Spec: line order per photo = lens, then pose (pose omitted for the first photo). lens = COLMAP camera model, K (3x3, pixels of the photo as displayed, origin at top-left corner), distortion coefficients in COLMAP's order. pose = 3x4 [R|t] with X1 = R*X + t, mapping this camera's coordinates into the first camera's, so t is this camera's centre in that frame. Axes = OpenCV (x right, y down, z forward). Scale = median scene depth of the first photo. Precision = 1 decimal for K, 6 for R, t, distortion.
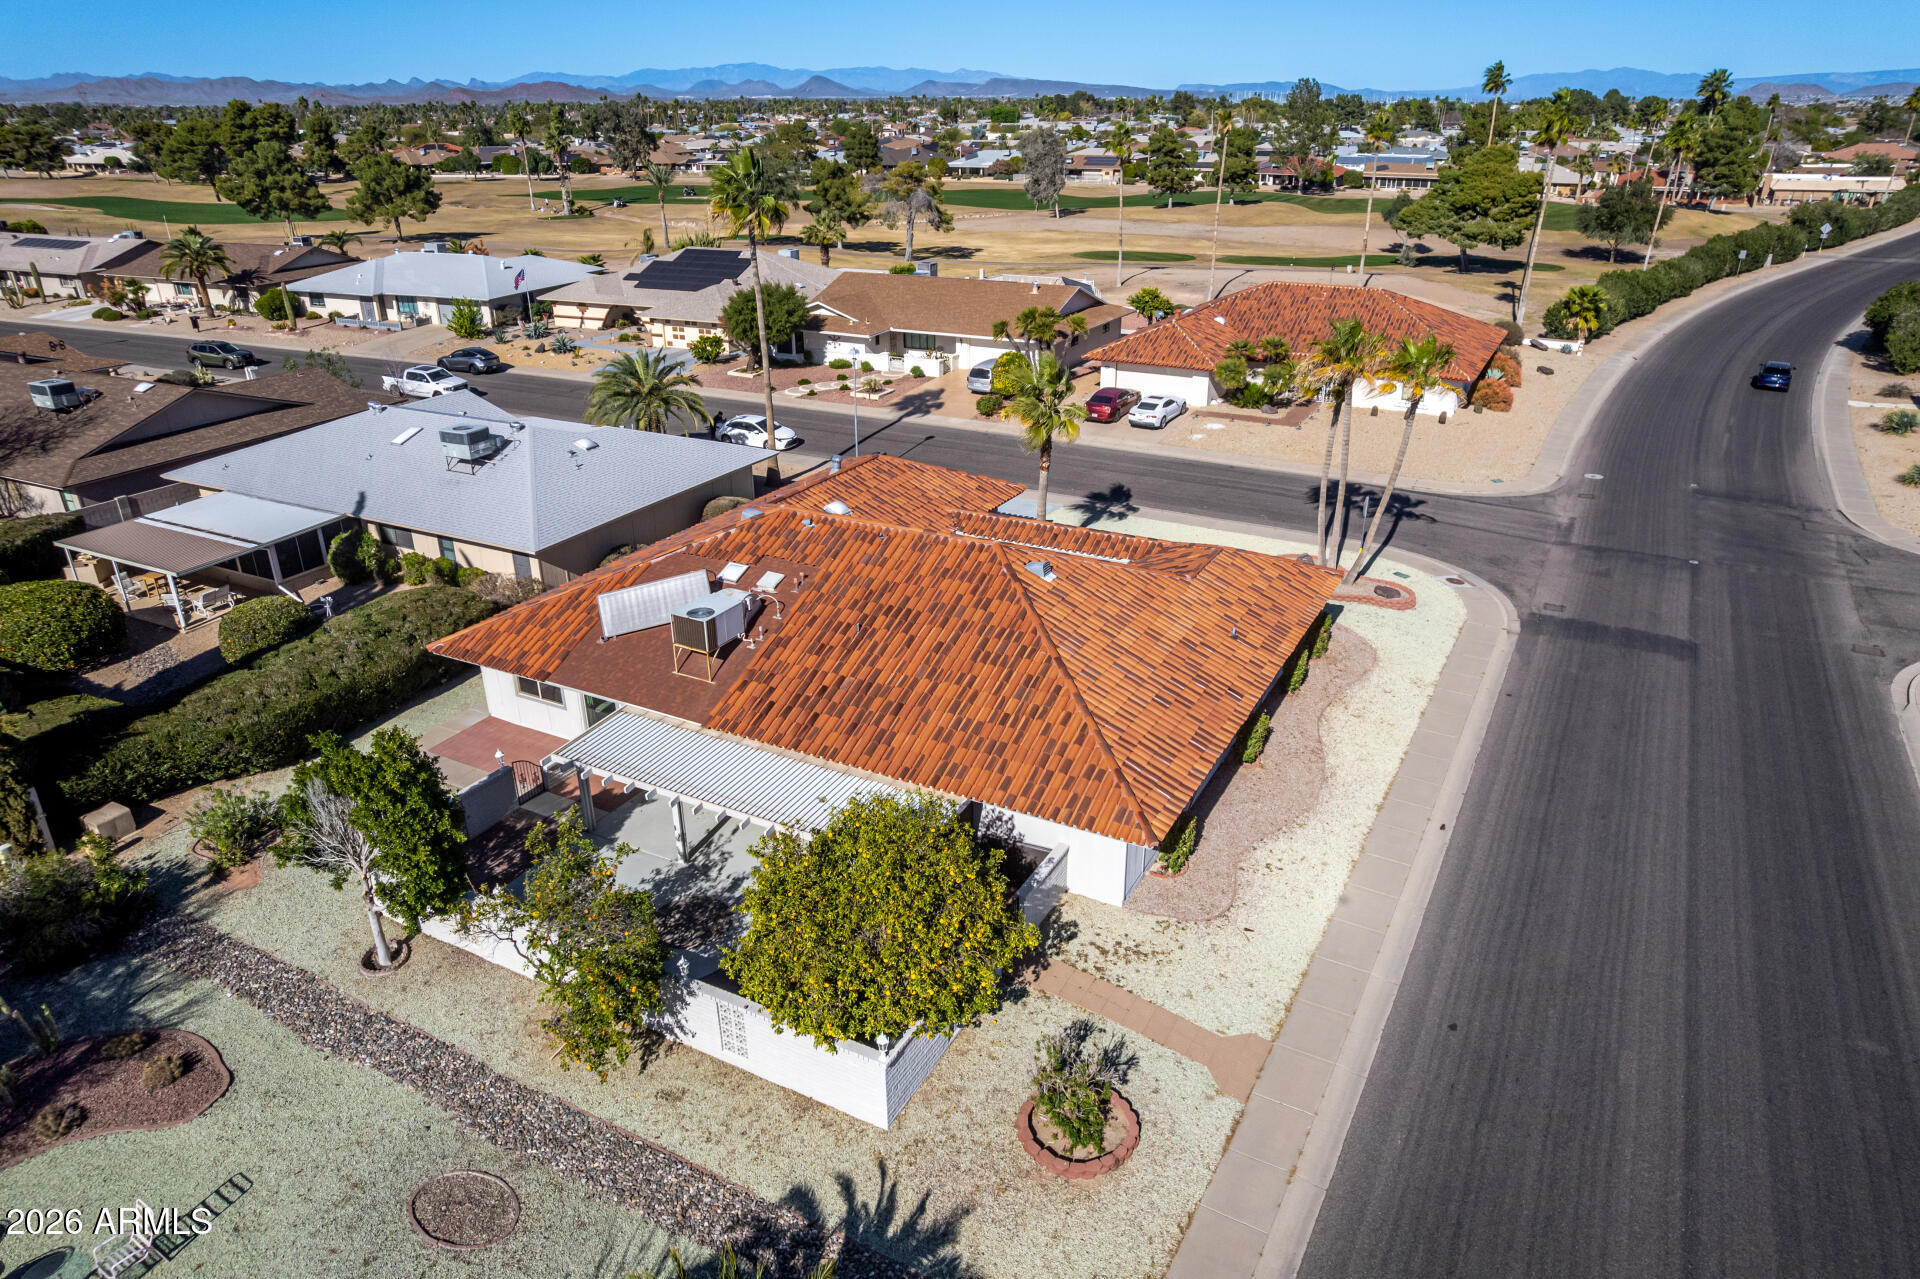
lens RADIAL K [[1228.8, 0, 966.2], [0, 1228.8, 648.2], [0, 0, 1]] dist [-0.069491, 0.059000]
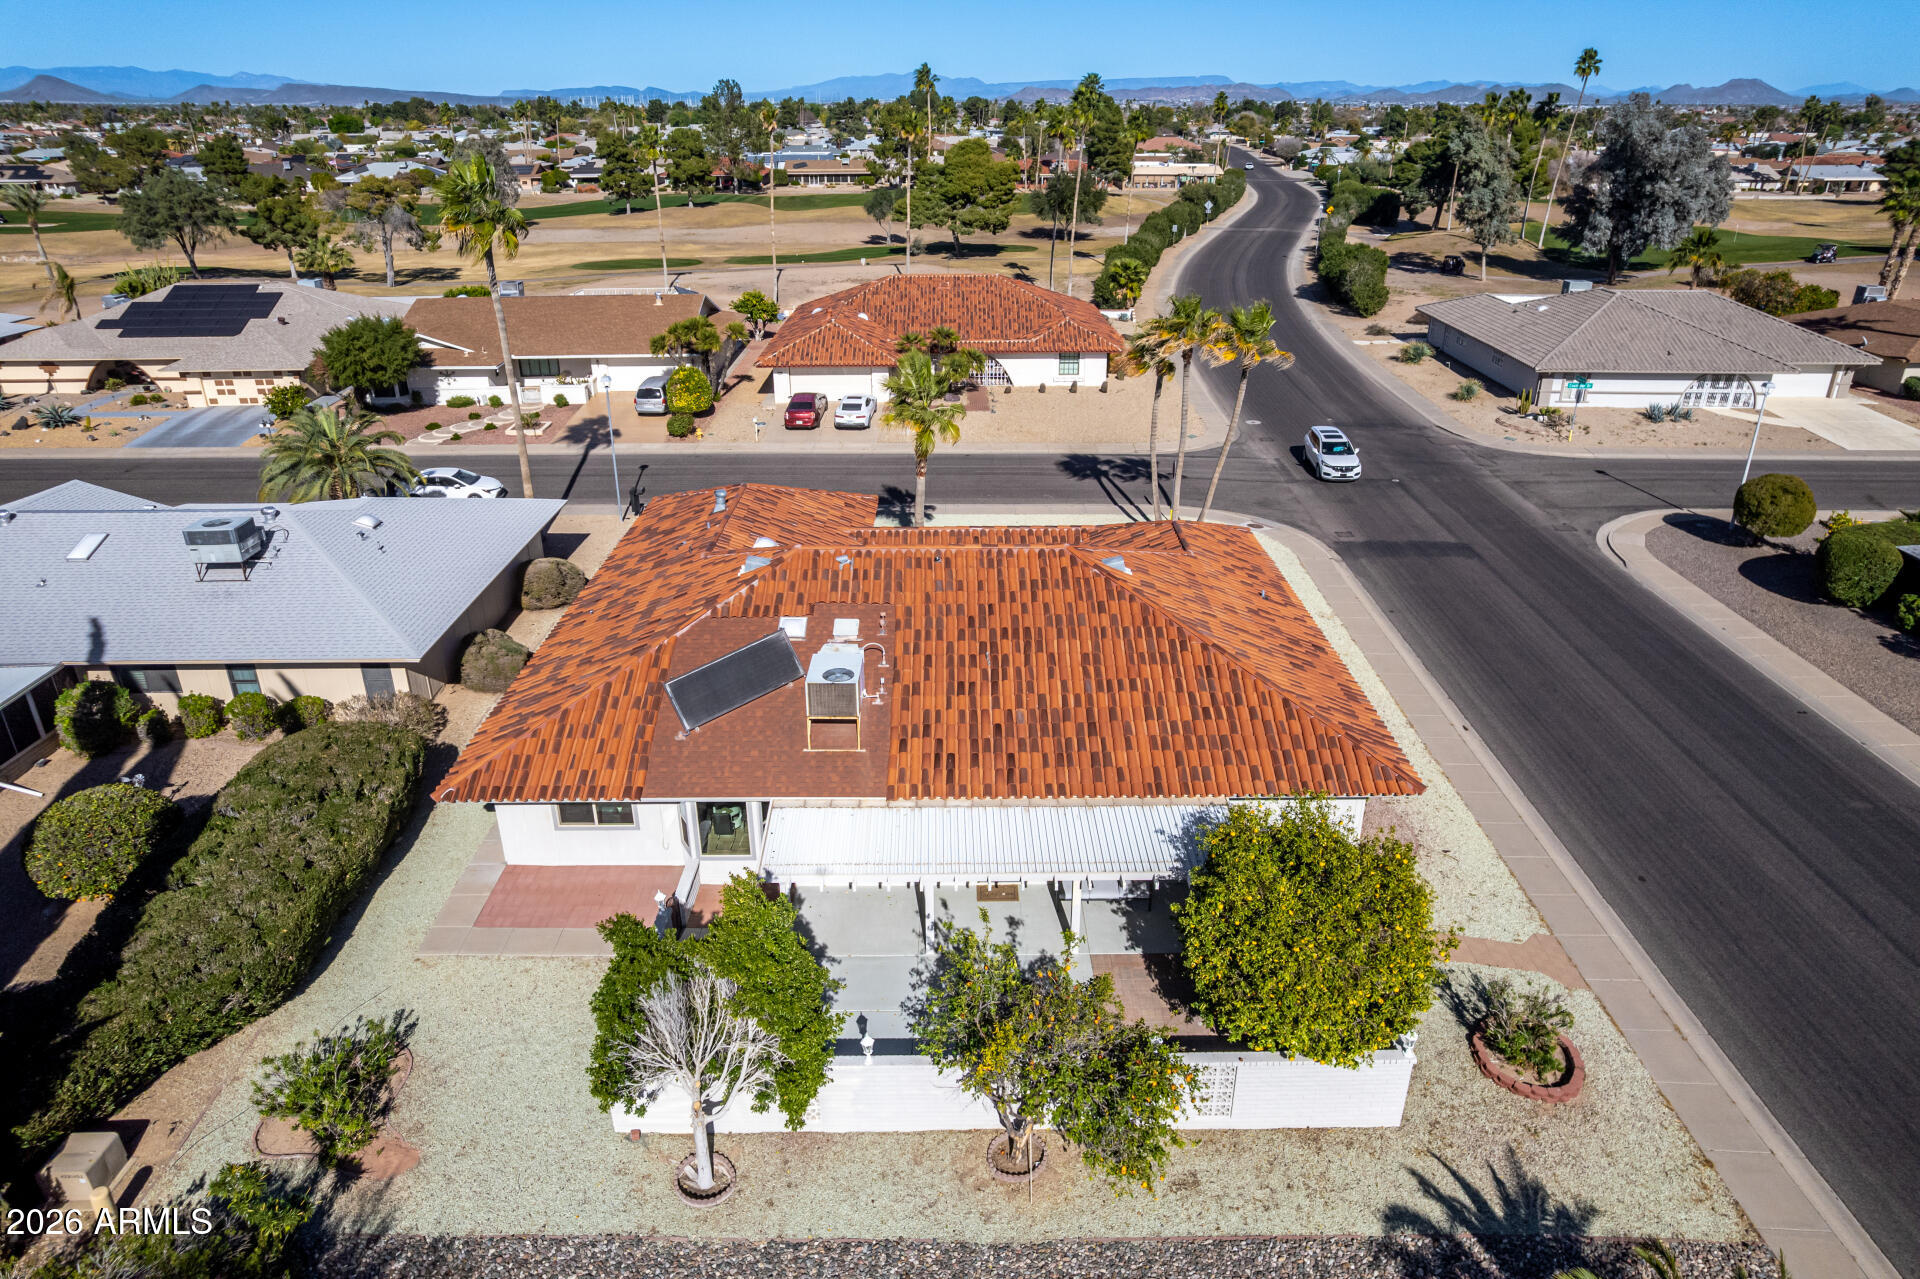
lens RADIAL K [[1228.8, 0, 966.2], [0, 1228.8, 648.2], [0, 0, 1]] dist [-0.069491, 0.059000]
pose [[0.878948, -0.192842, 0.436190, -0.323364], [0.193904, 0.980096, 0.042578, -0.042342], [-0.435719, 0.047156, 0.898847, 0.110288]]
